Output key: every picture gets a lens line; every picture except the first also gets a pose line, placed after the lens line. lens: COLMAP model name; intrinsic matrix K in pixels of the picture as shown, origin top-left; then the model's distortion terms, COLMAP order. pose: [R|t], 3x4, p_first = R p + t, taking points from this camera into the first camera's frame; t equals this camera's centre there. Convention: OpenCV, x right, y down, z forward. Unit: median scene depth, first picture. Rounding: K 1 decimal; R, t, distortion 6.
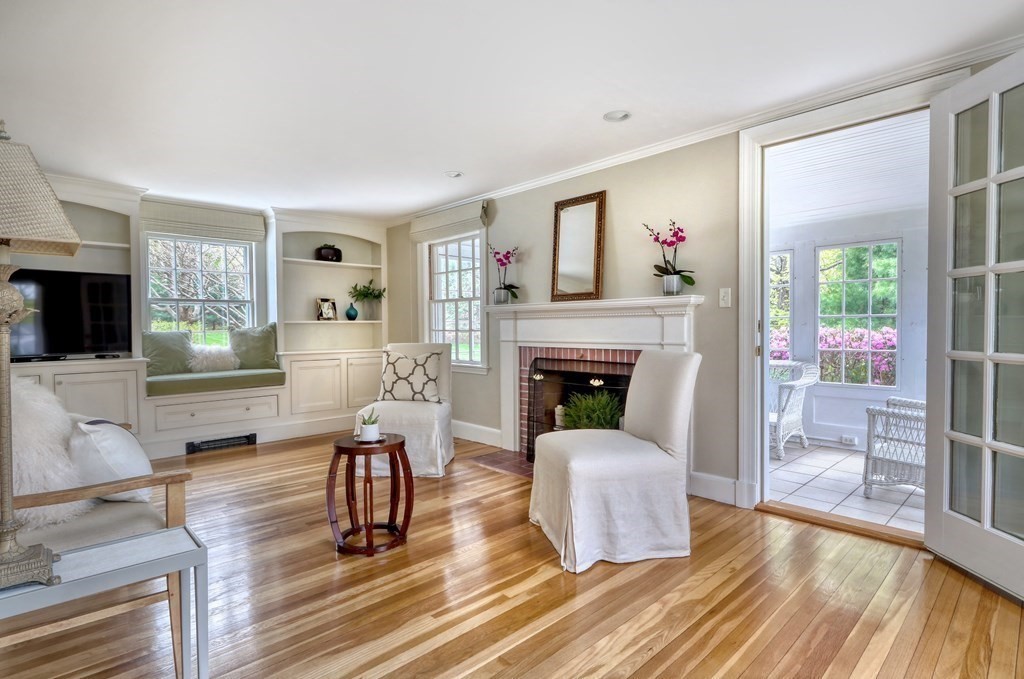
lens RADIAL K [[514.5, 0, 512.0], [0, 514.5, 339.5], [0, 0, 1]] dist [0.001774, 0.000140]
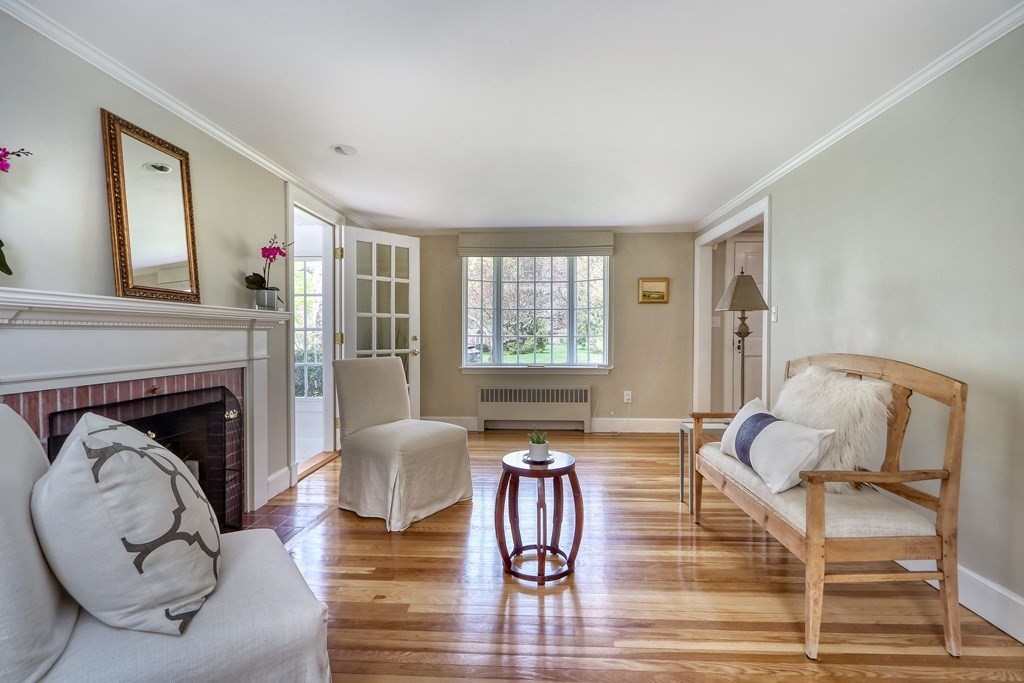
lens RADIAL K [[471.7, 0, 514.4], [0, 471.7, 340.2], [0, 0, 1]] dist [0.000823, 0.000225]
pose [[-0.698952, -0.000122, 0.715169, -0.592150], [0.024814, 0.999394, 0.024422, -0.031971], [-0.714738, 0.034816, -0.698525, 1.115115]]
